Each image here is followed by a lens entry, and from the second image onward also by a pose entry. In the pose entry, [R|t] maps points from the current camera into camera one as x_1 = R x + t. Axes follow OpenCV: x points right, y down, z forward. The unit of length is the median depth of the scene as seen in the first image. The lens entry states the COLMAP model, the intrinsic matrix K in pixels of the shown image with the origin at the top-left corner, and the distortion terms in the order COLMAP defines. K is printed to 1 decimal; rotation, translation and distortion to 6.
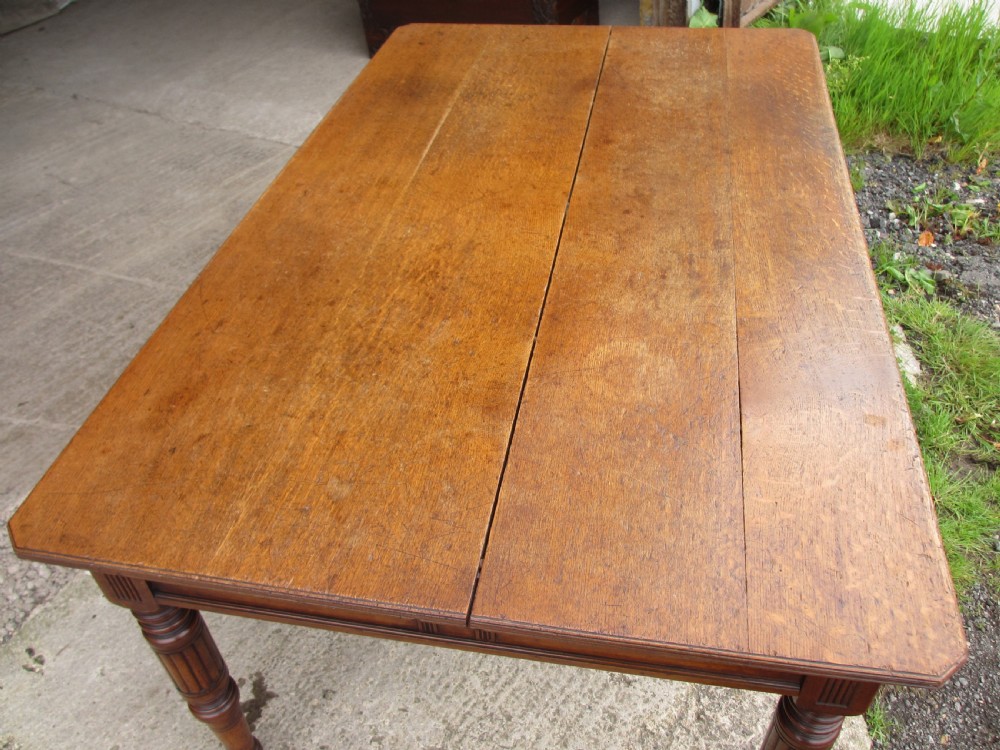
lens RADIAL K [[838.4, 0, 506.7], [0, 838.4, 389.5], [0, 0, 1]] dist [-0.062781, 0.034599]
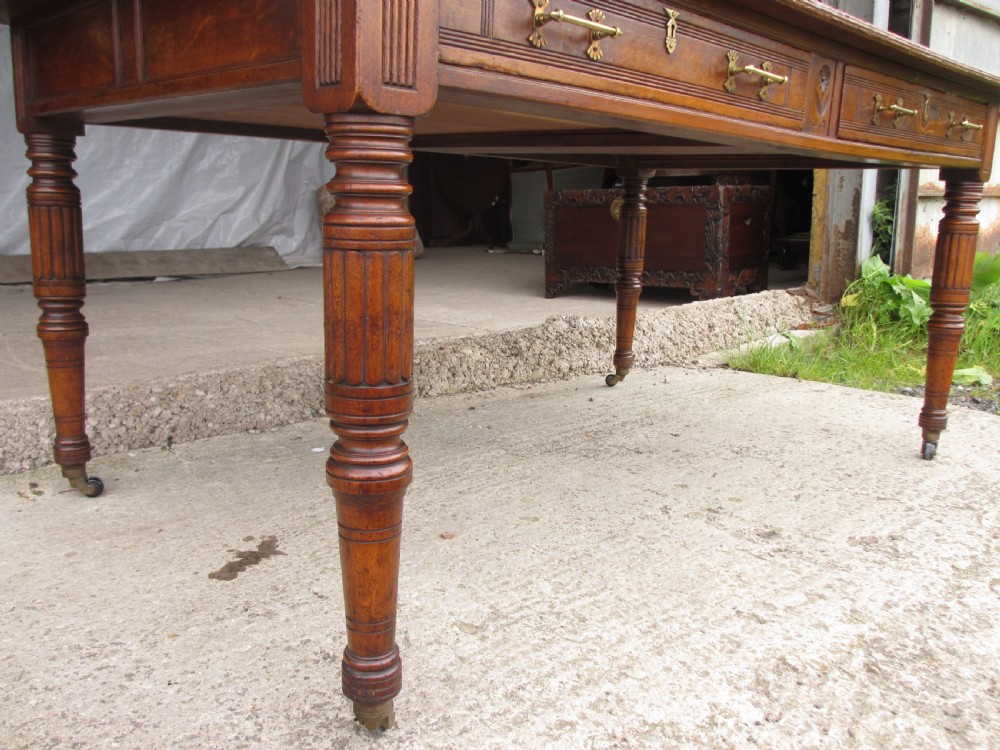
lens RADIAL K [[838.4, 0, 502.2], [0, 838.4, 384.7], [0, 0, 1]] dist [-0.062781, 0.034599]
pose [[0.968595, 0.140415, -0.205202, 0.052702], [-0.221464, 0.862385, -0.455243, 0.554759], [0.113040, 0.486391, 0.866398, 0.289948]]
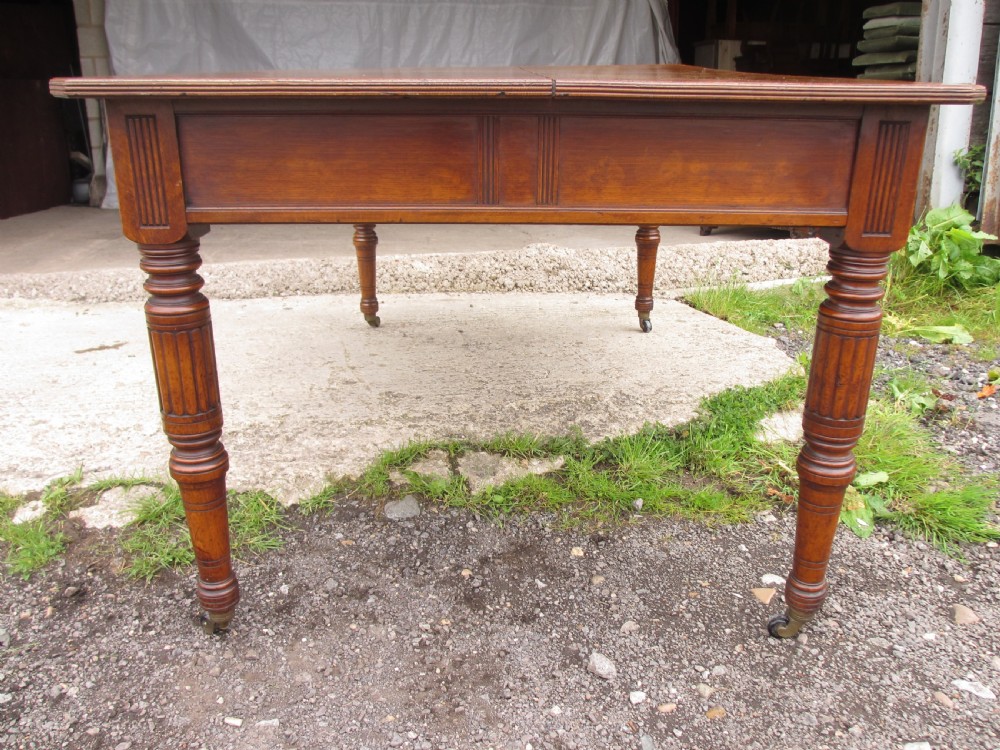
lens RADIAL K [[838.4, 0, 502.3], [0, 838.4, 372.7], [0, 0, 1]] dist [-0.062781, 0.034599]
pose [[0.705227, 0.272634, -0.654466, 1.233726], [-0.507109, 0.839090, -0.196896, 0.357257], [0.495475, 0.470742, 0.730004, 0.281794]]
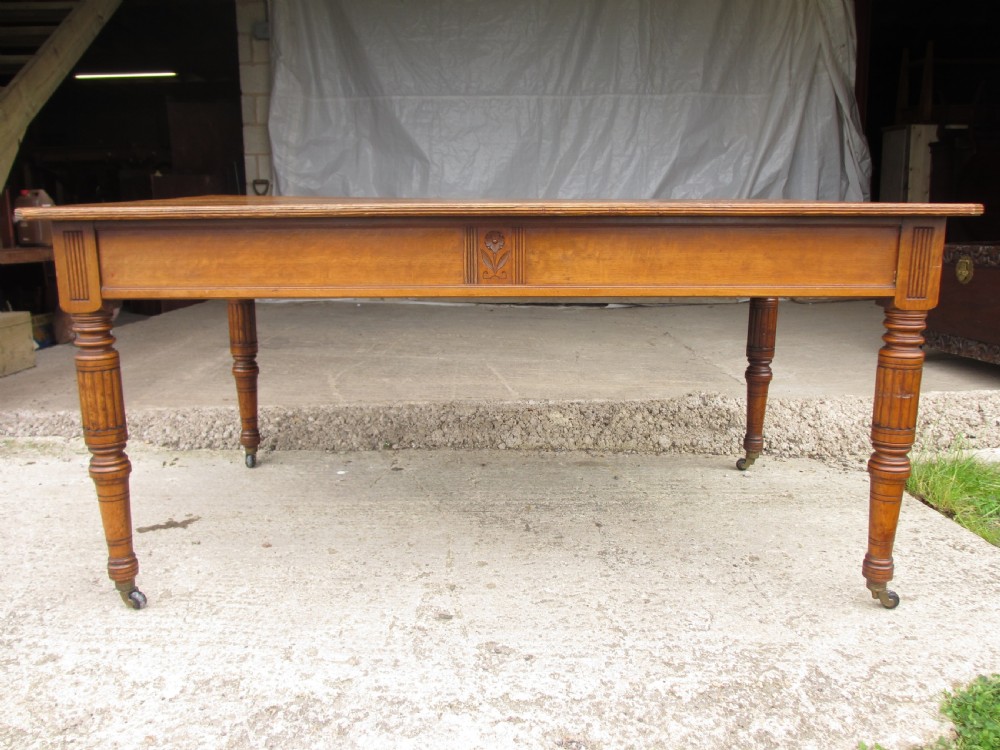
lens RADIAL K [[838.4, 0, 499.7], [0, 838.4, 372.5], [0, 0, 1]] dist [-0.062781, 0.034599]
pose [[0.555420, 0.236392, -0.797262, 0.961109], [-0.576796, 0.800136, -0.164586, 0.115282], [0.599012, 0.551272, 0.580762, 0.435853]]
